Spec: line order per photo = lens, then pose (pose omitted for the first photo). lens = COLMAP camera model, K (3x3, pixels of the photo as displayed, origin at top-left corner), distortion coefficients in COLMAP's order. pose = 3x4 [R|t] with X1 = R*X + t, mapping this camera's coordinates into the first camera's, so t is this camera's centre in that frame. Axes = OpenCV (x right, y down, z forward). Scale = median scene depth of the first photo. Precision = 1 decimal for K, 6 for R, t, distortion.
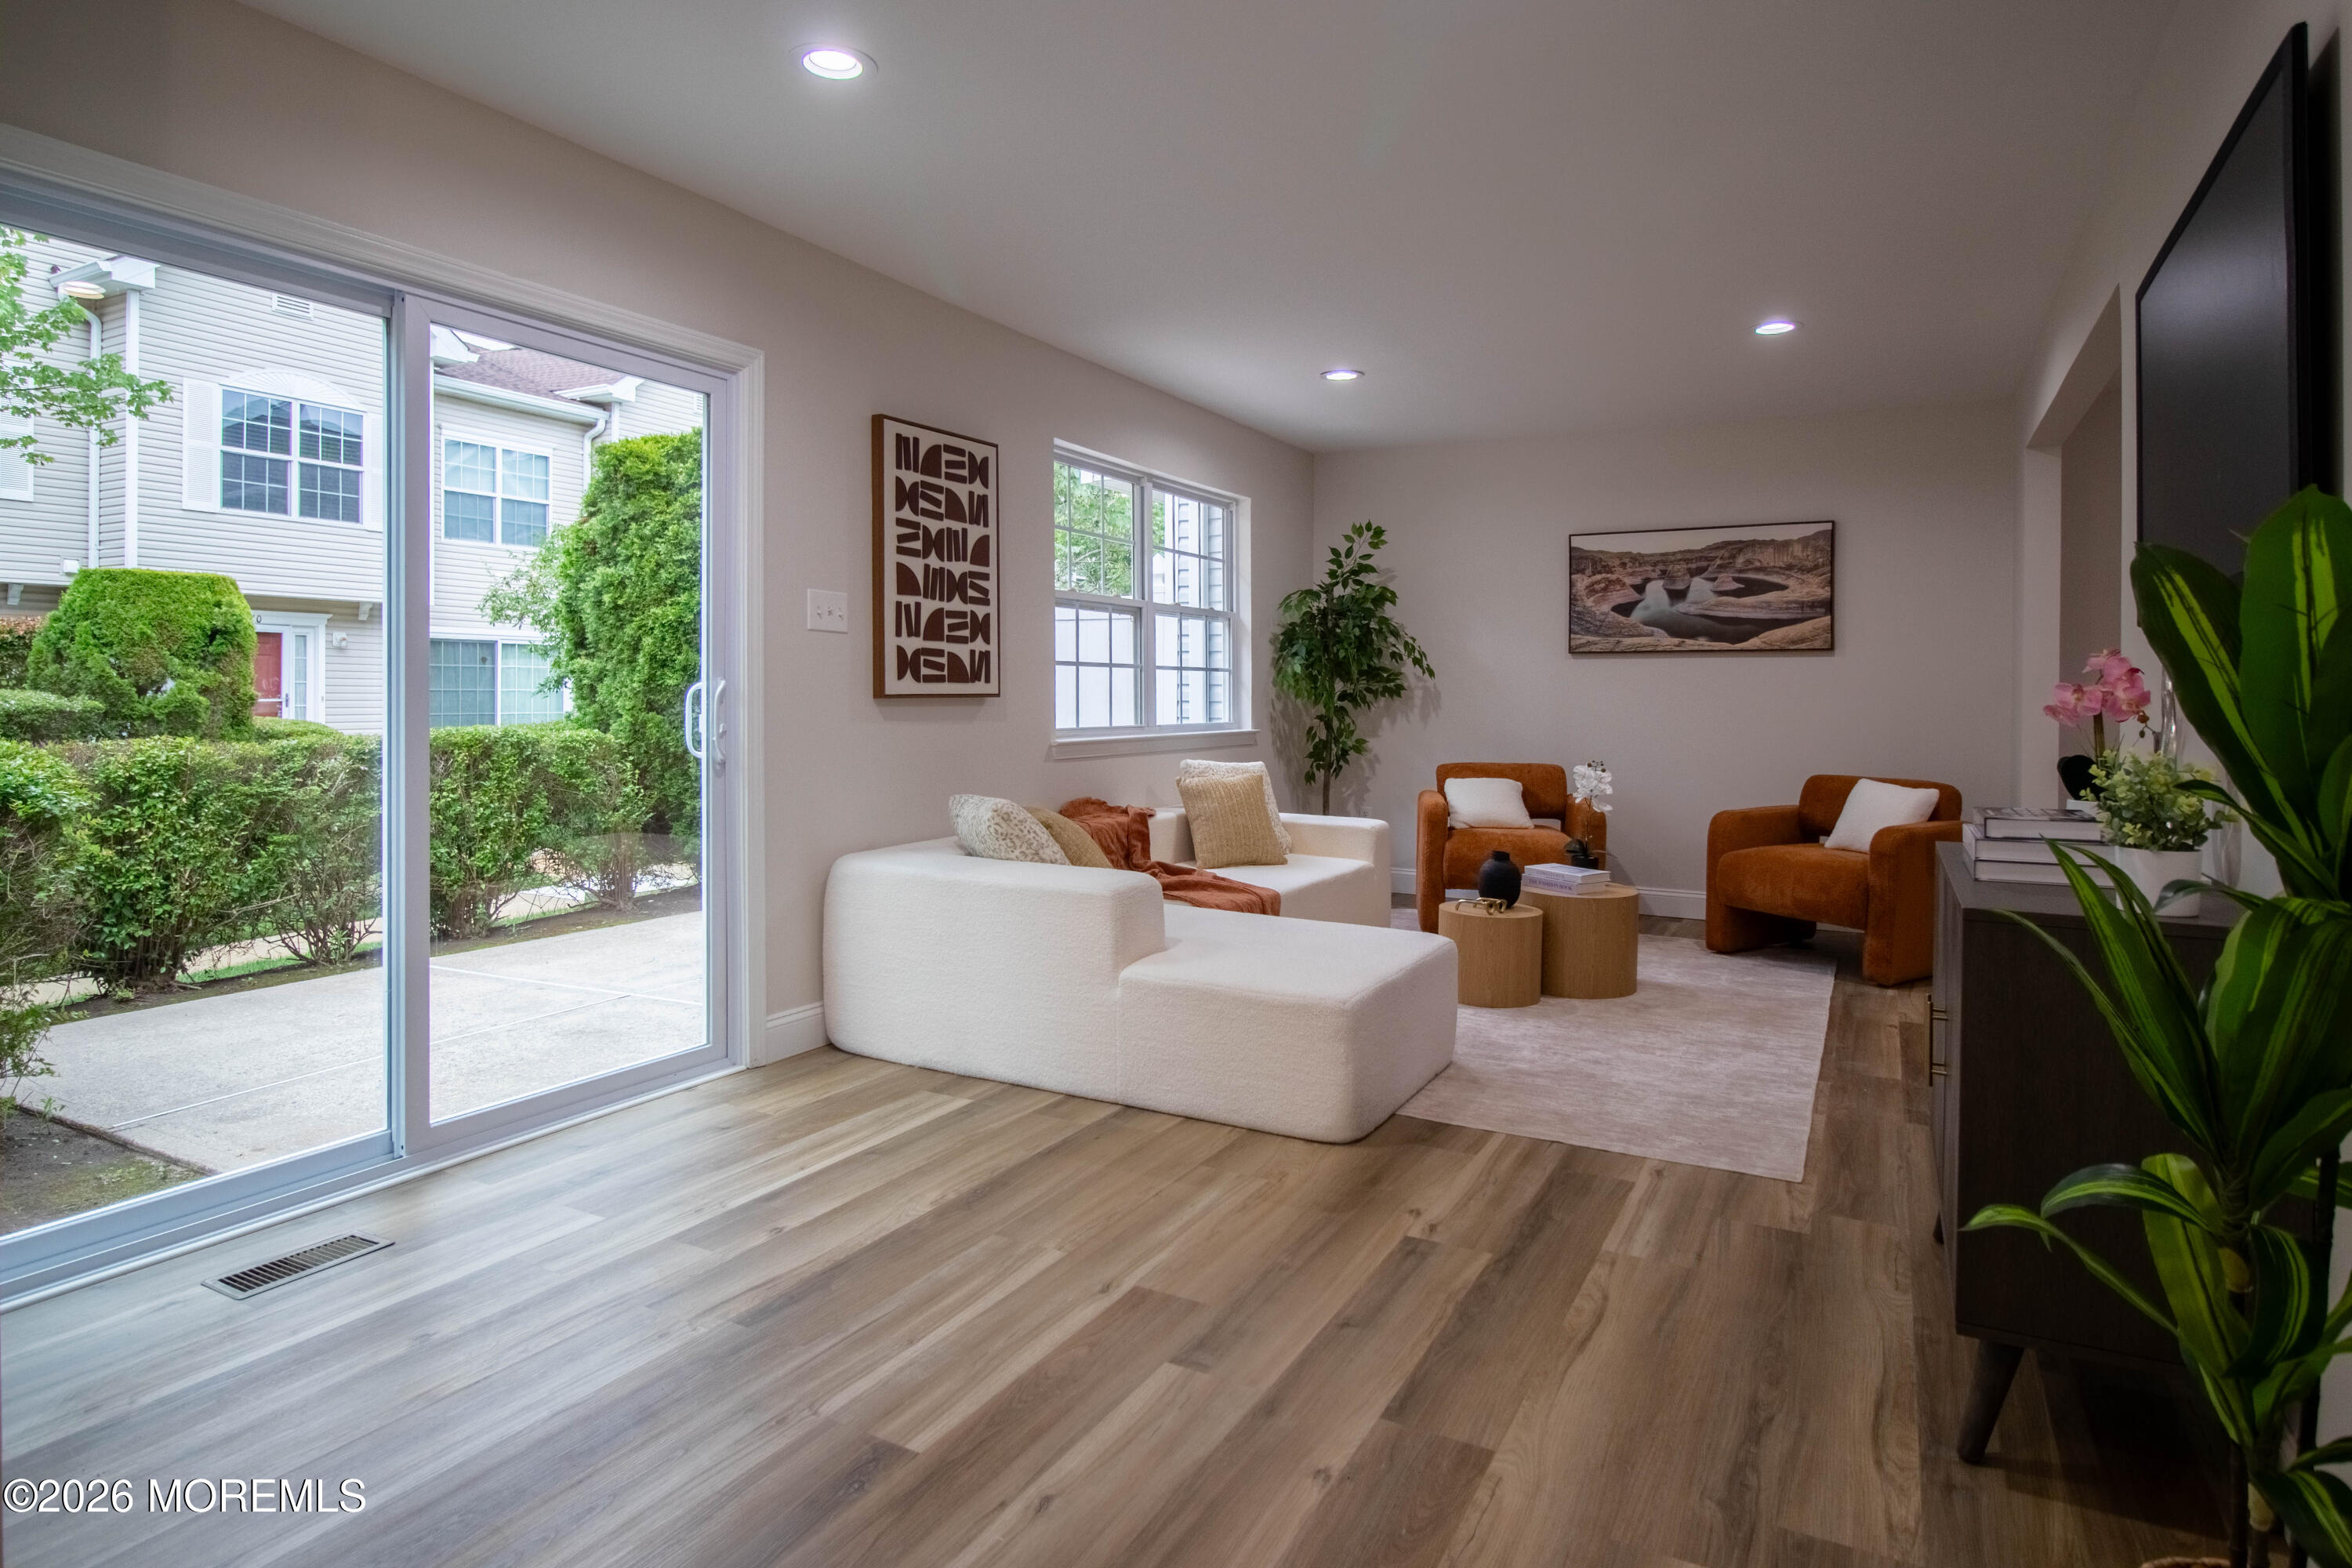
lens RADIAL K [[1315.9, 0, 1163.0], [0, 1315.9, 696.1], [0, 0, 1]] dist [0.002289, -0.013123]
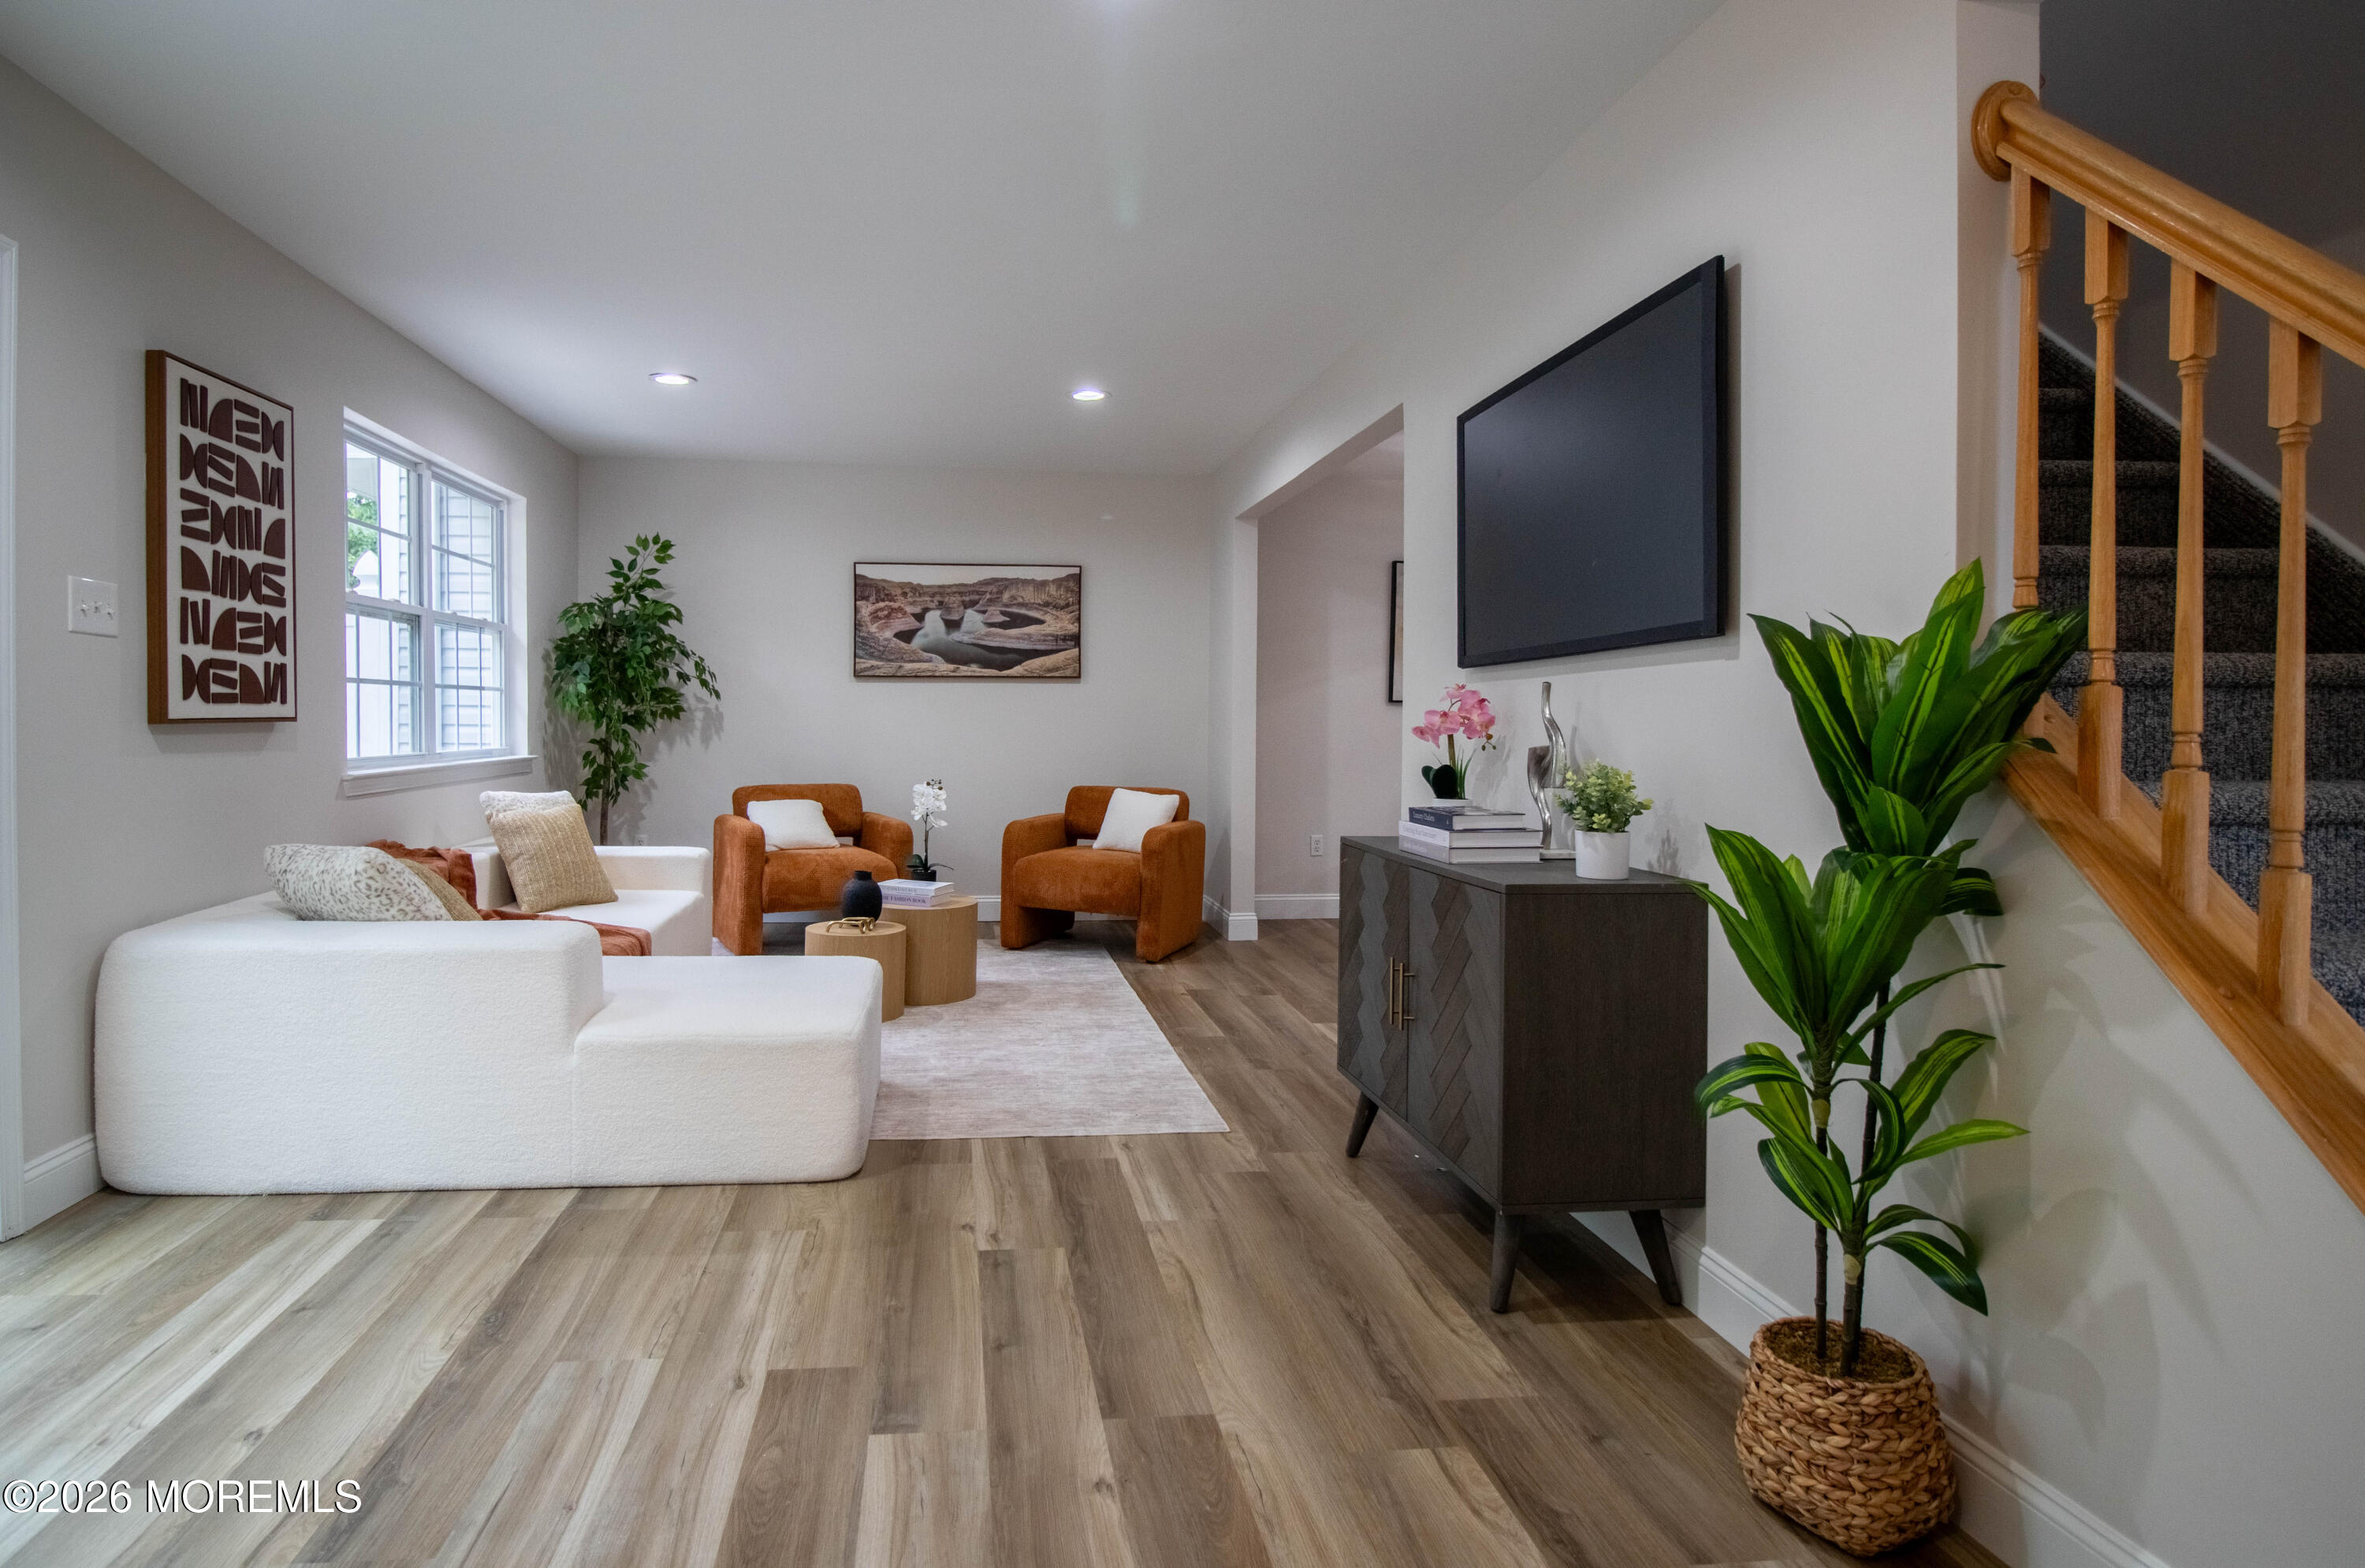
lens RADIAL K [[1308.2, 0, 1081.9], [0, 1308.2, 721.8], [0, 0, 1]] dist [-0.000230, -0.014736]
pose [[0.822218, -0.003343, 0.569162, -0.192490], [0.000663, 0.999988, 0.004916, -0.002716], [-0.569172, -0.003664, 0.822211, 0.072934]]
